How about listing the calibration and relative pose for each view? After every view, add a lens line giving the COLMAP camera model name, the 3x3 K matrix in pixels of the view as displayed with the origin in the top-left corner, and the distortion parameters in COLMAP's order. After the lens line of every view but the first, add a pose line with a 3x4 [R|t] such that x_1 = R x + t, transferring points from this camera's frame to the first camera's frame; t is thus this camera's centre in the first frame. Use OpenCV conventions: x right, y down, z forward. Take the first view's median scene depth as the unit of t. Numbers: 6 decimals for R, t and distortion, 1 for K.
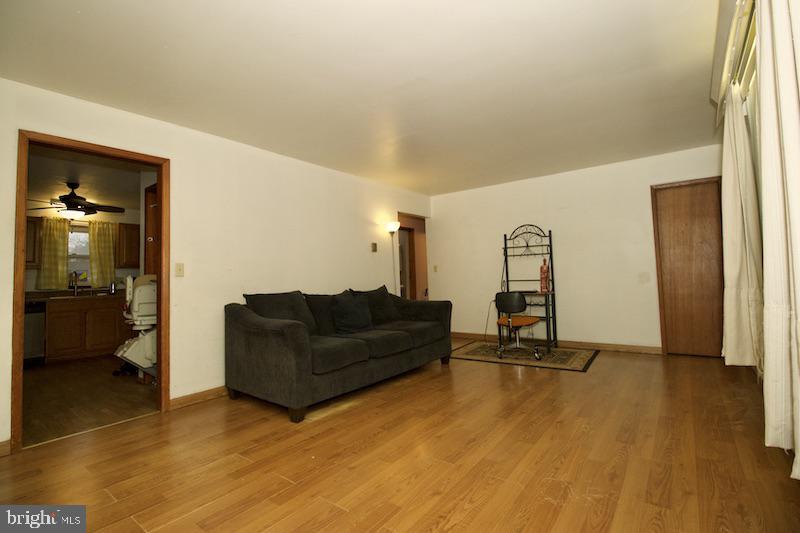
lens RADIAL K [[388.6, 0, 390.9], [0, 388.6, 261.7], [0, 0, 1]] dist [-0.004453, -0.010413]
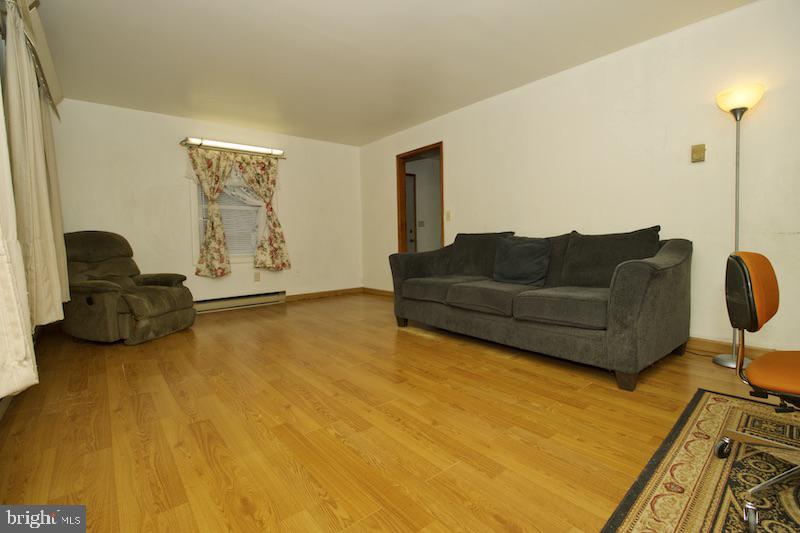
lens RADIAL K [[357.7, 0, 400.0], [0, 357.7, 266.5], [0, 0, 1]] dist [-0.000726, -0.008598]
pose [[-0.221563, 0.117785, -0.968006, 0.910141], [0.070189, 0.992030, 0.104643, 0.061943], [0.972617, -0.044758, -0.228065, 1.208389]]
